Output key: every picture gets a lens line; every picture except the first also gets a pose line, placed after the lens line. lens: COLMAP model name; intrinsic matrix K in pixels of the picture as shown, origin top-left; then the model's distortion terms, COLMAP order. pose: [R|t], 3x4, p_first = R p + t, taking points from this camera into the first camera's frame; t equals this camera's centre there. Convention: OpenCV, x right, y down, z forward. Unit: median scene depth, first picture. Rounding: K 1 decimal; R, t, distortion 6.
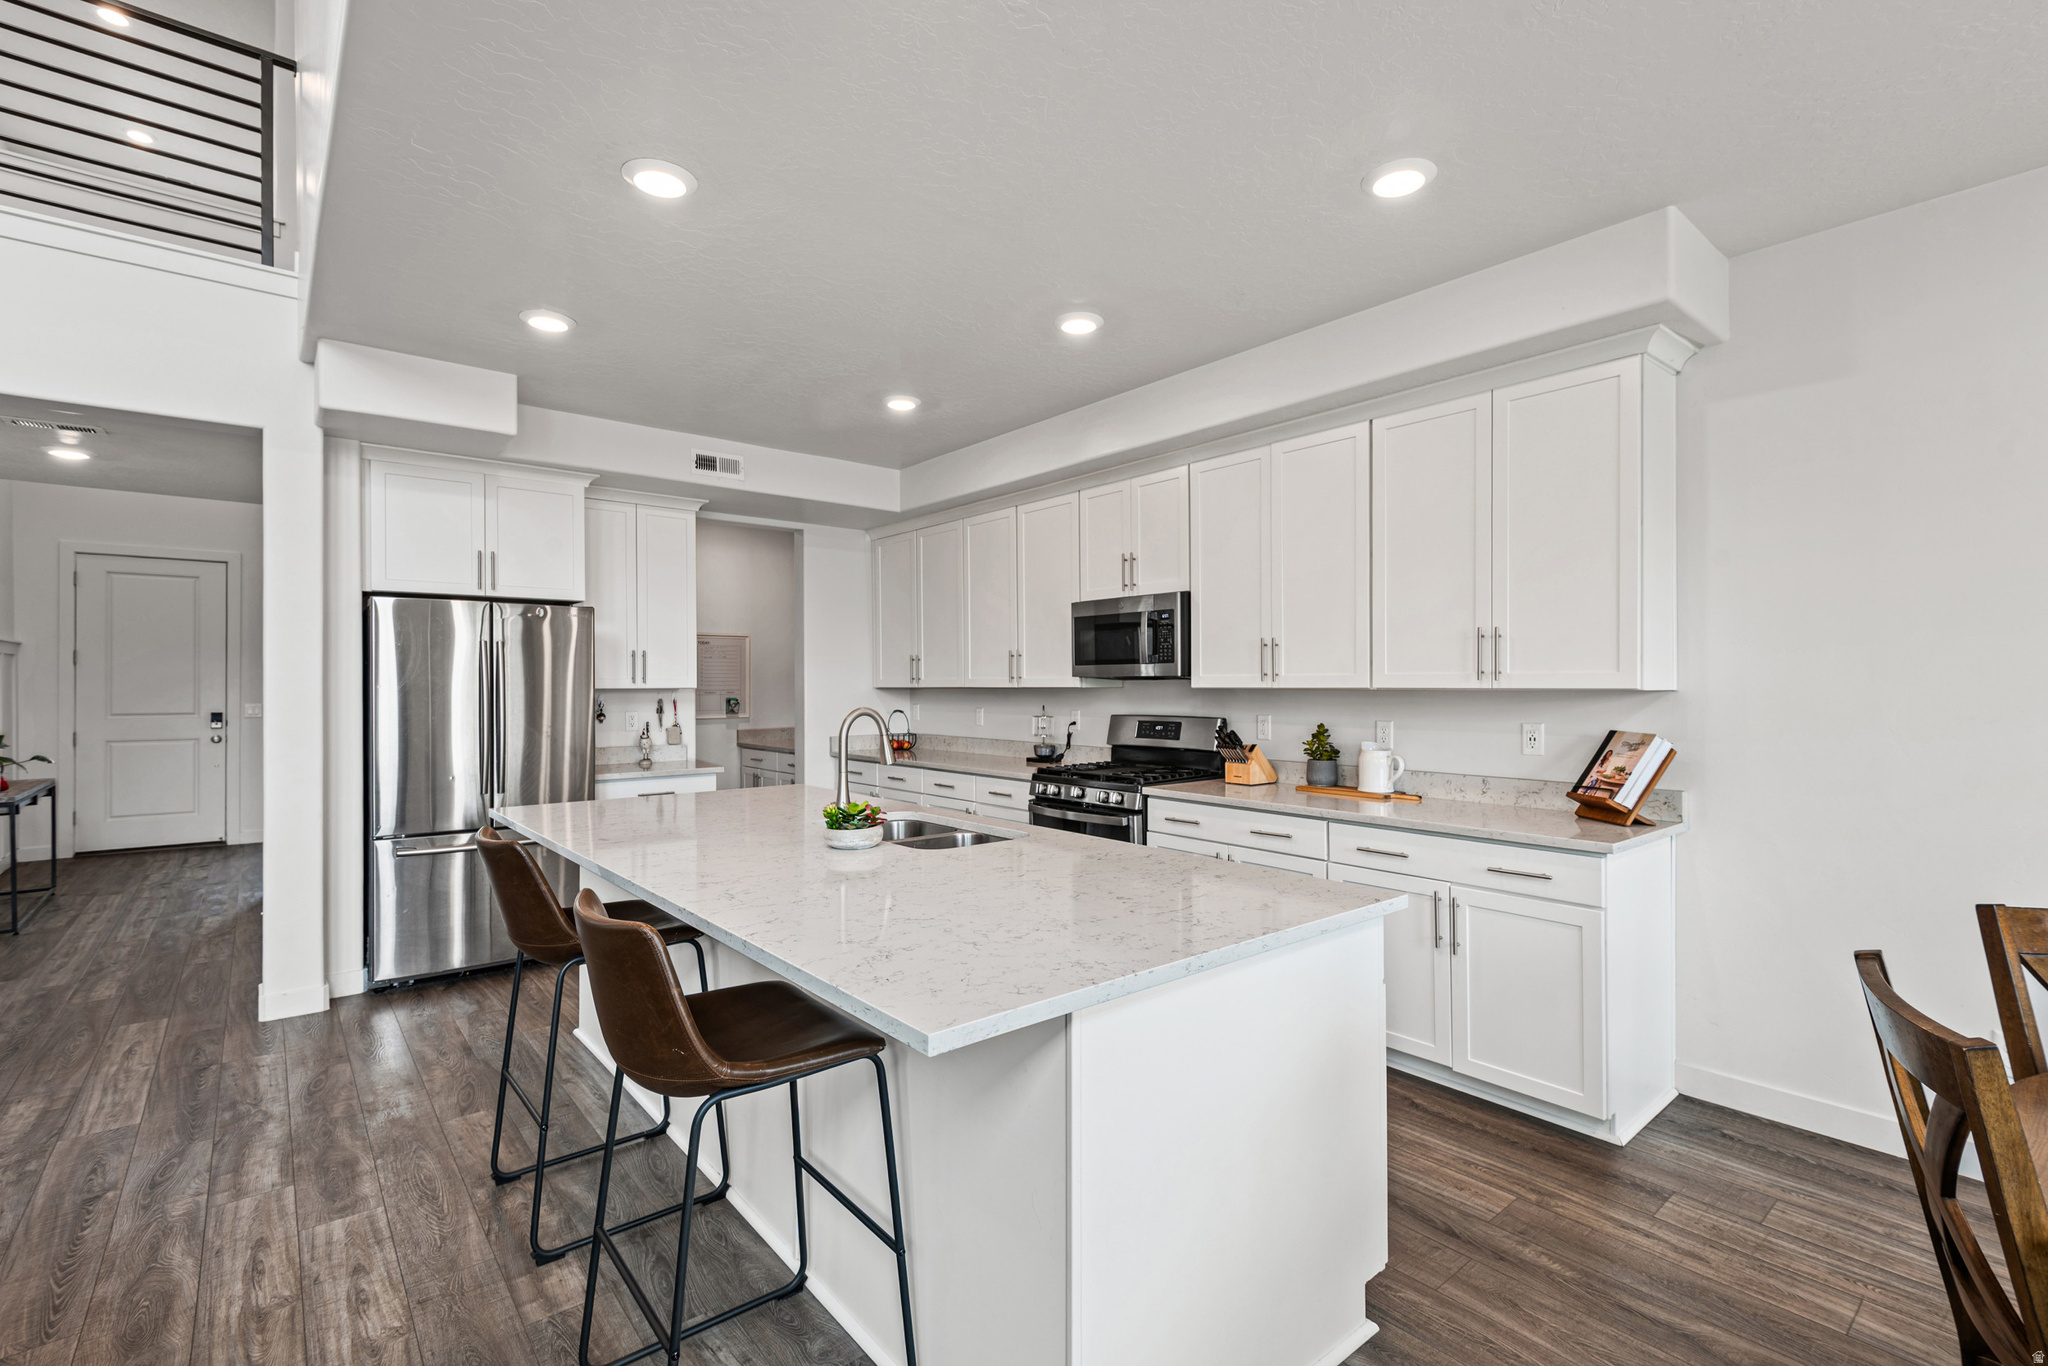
lens RADIAL K [[929.5, 0, 1031.5], [0, 929.5, 672.6], [0, 0, 1]] dist [0.003854, 0.000749]
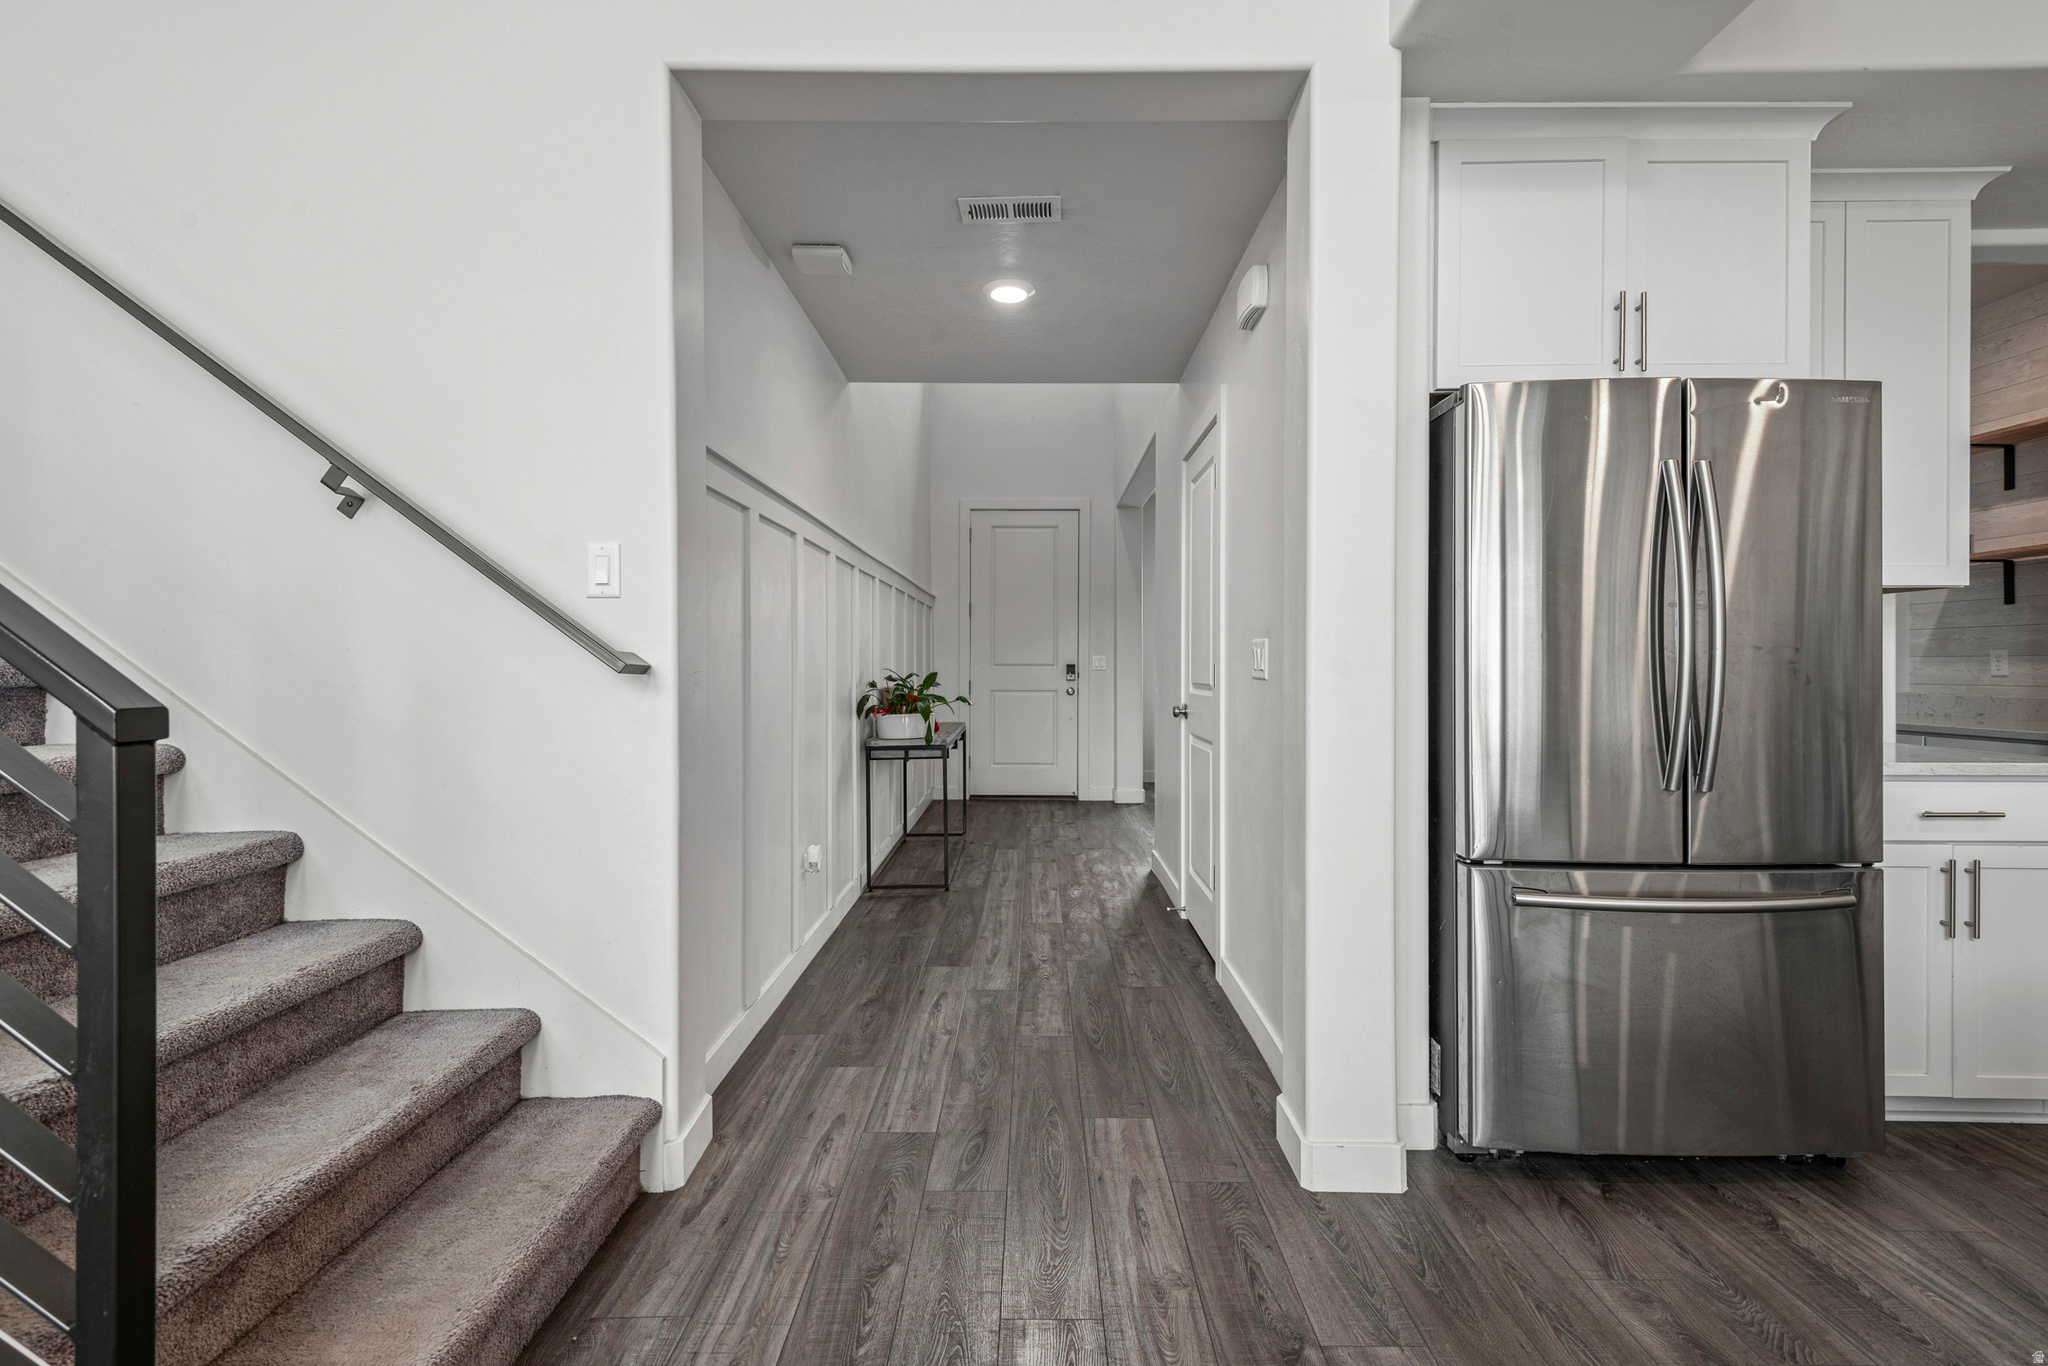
lens RADIAL K [[926.7, 0, 1038.2], [0, 926.7, 665.1], [0, 0, 1]] dist [0.003525, 0.000648]
pose [[0.769301, 0.005053, -0.638867, -0.509674], [0.003428, 0.999922, 0.012036, 0.057895], [0.638877, -0.011449, 0.769223, 0.419594]]
